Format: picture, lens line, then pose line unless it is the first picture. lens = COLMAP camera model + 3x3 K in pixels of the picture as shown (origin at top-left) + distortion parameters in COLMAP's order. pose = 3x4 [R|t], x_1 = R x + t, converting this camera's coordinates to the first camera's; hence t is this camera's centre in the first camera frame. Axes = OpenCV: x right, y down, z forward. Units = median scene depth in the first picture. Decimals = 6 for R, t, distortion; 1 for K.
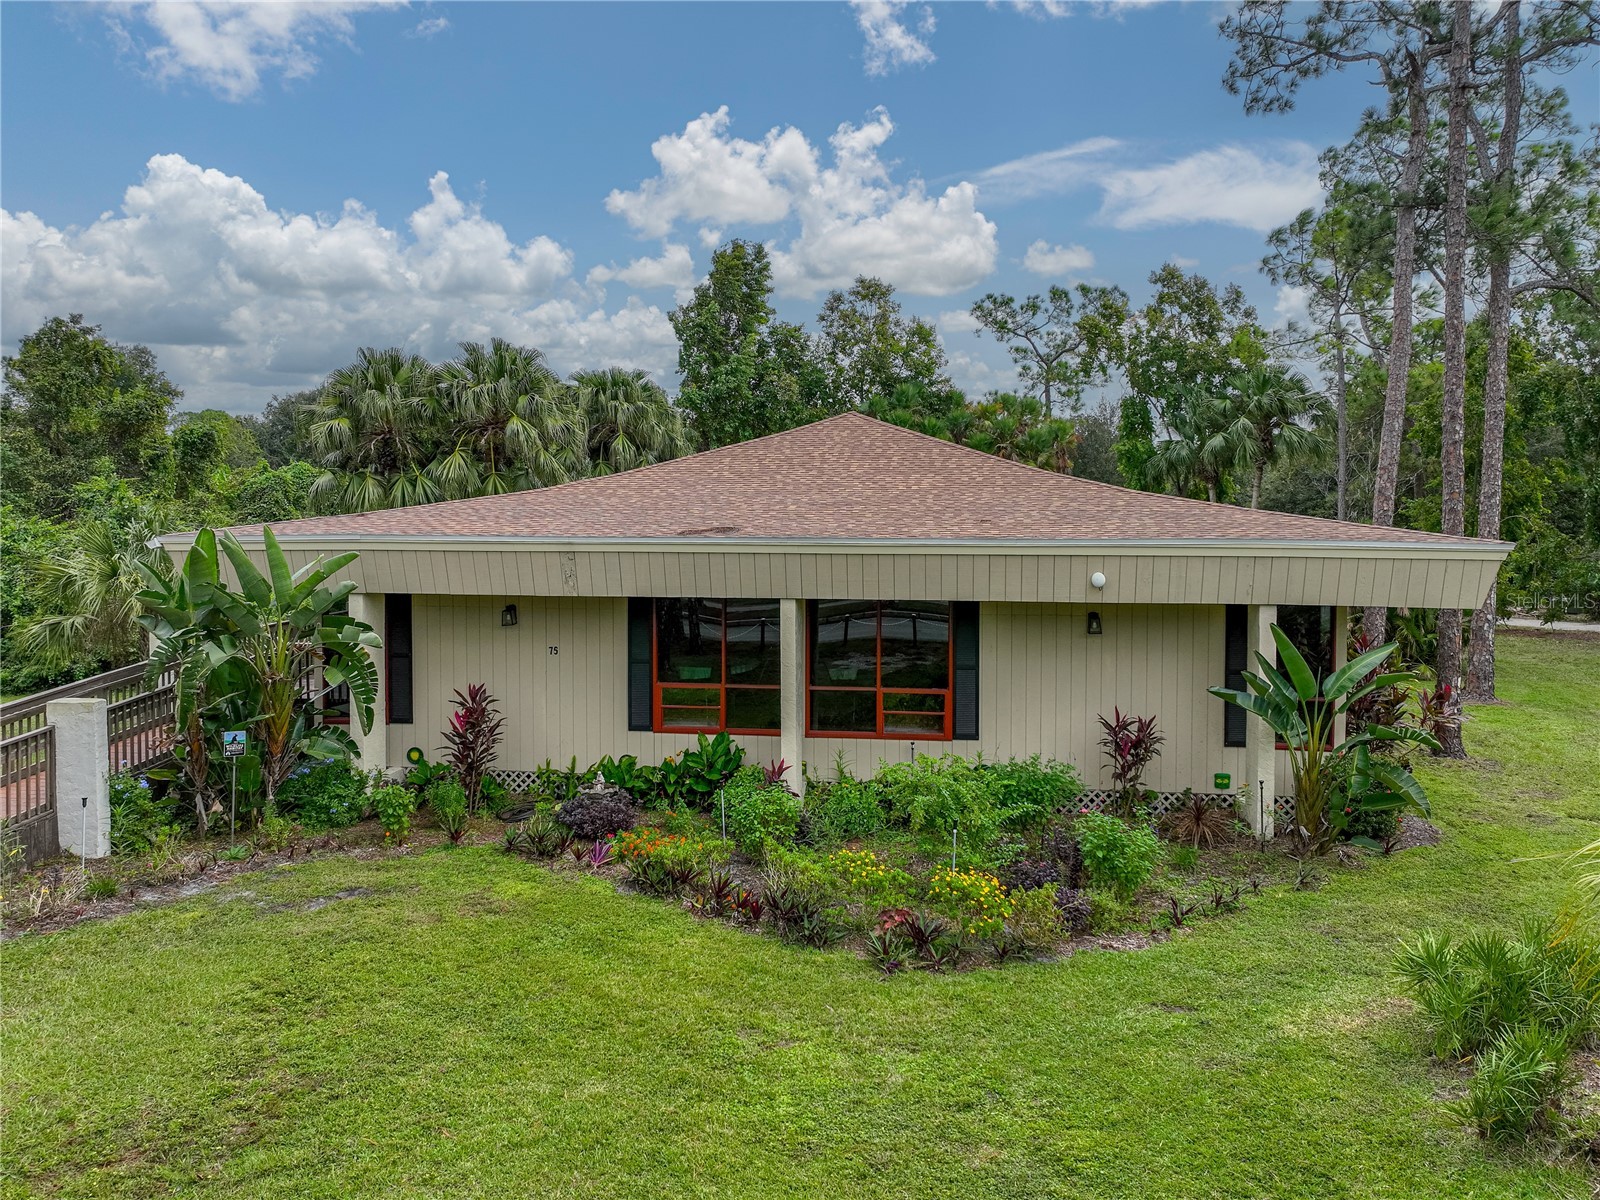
lens RADIAL K [[1200.5, 0, 818.8], [0, 1200.5, 534.4], [0, 0, 1]] dist [0.053105, -0.001412]
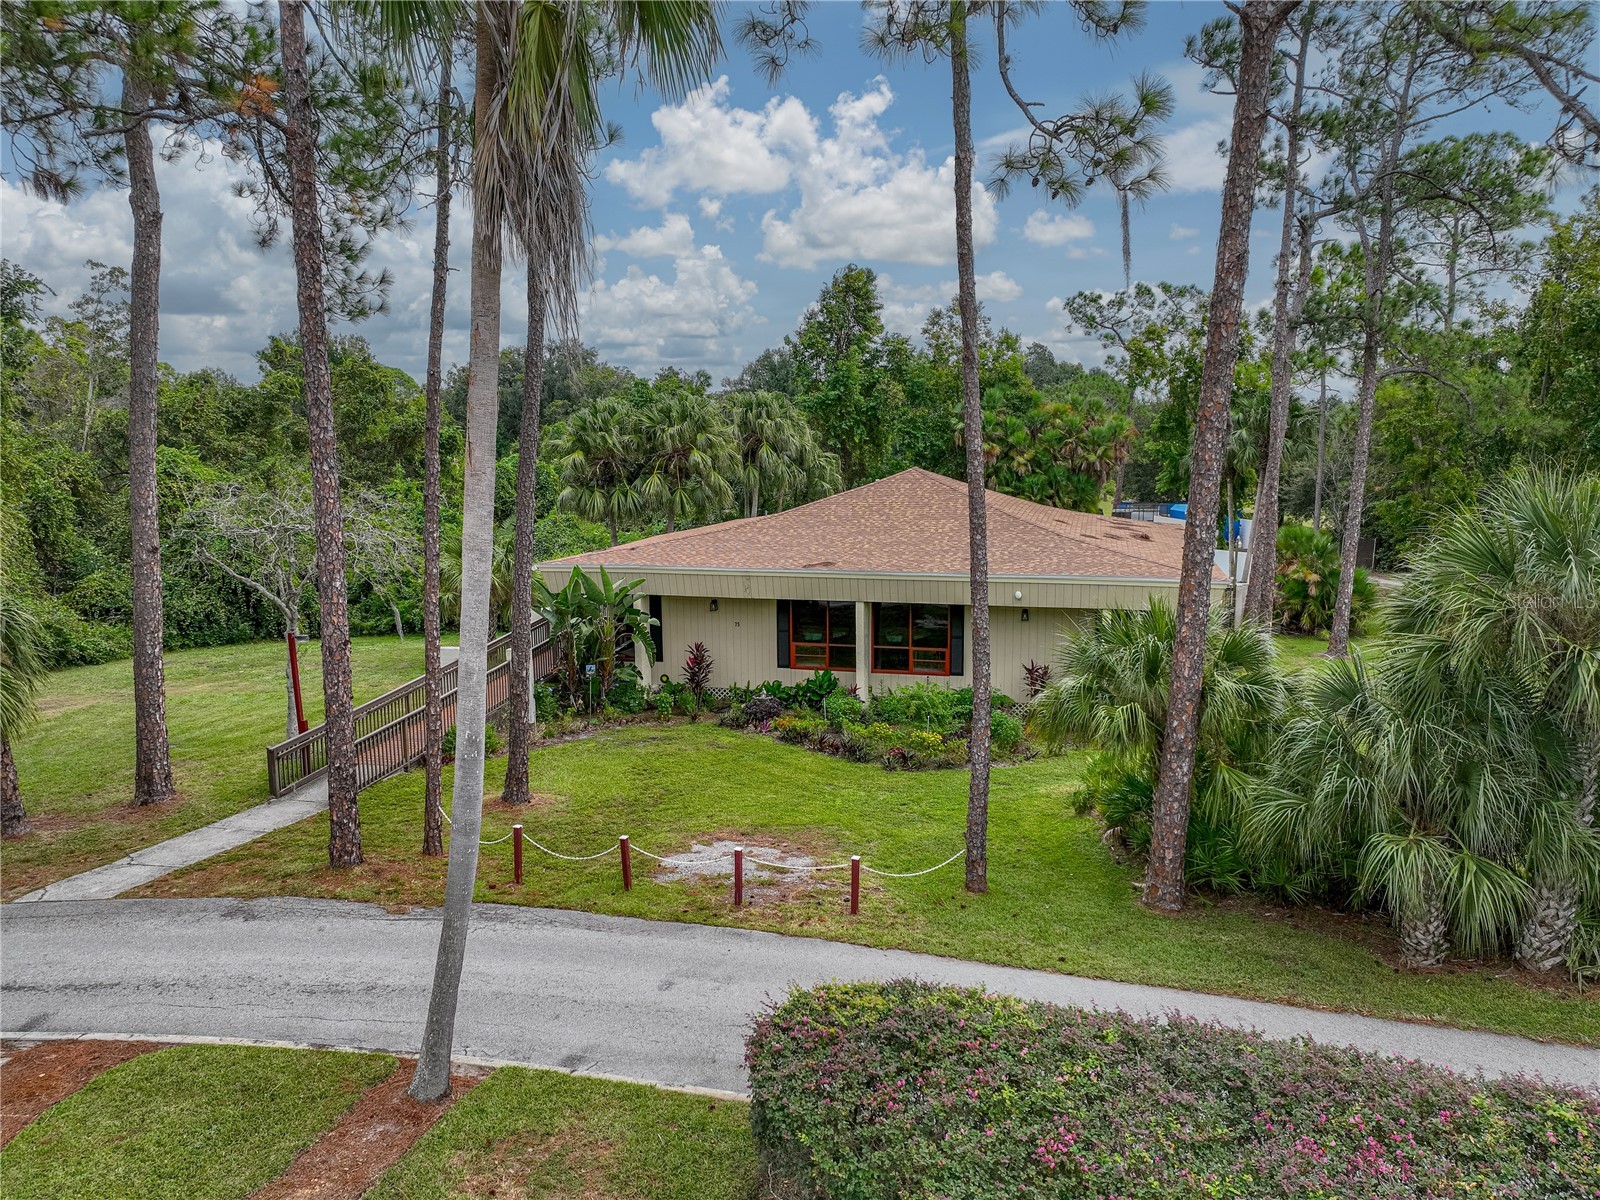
lens RADIAL K [[1130.3, 0, 800.0], [0, 1130.3, 600.0], [0, 0, 1]] dist [0.301275, 0.000037]
pose [[0.992037, 0.008314, -0.125672, 0.101064], [0.004870, 0.994541, 0.104235, -0.129893], [0.125853, -0.104017, 0.986581, -0.751322]]
